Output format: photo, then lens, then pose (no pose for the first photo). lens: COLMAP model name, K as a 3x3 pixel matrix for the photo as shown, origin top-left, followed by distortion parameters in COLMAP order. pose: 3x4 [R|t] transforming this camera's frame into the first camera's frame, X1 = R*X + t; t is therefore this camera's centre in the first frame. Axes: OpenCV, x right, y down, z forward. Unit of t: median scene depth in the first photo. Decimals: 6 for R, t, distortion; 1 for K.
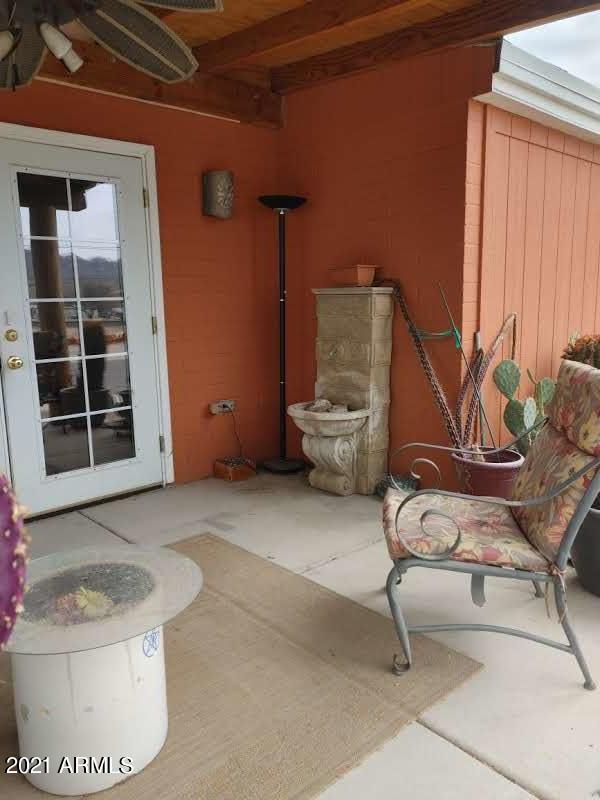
lens RADIAL K [[611.5, 0, 300.0], [0, 611.5, 400.0], [0, 0, 1]] dist [-0.003753, 0.074795]
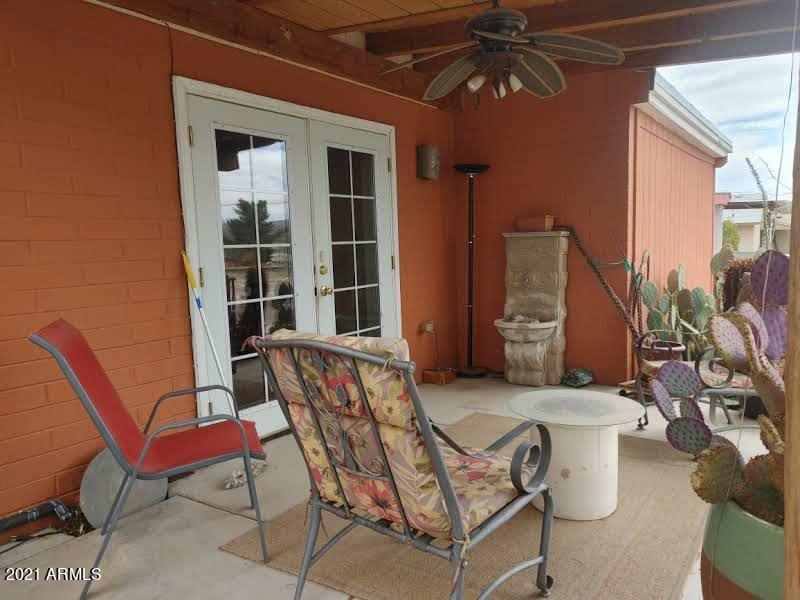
lens RADIAL K [[605.6, 0, 400.6], [0, 605.6, 307.8], [0, 0, 1]] dist [0.059366, -0.091337]
pose [[0.974731, -0.033585, 0.220843, -0.517911], [0.048720, 0.996795, -0.063446, 0.055607], [-0.218005, 0.072602, 0.973244, -0.238324]]
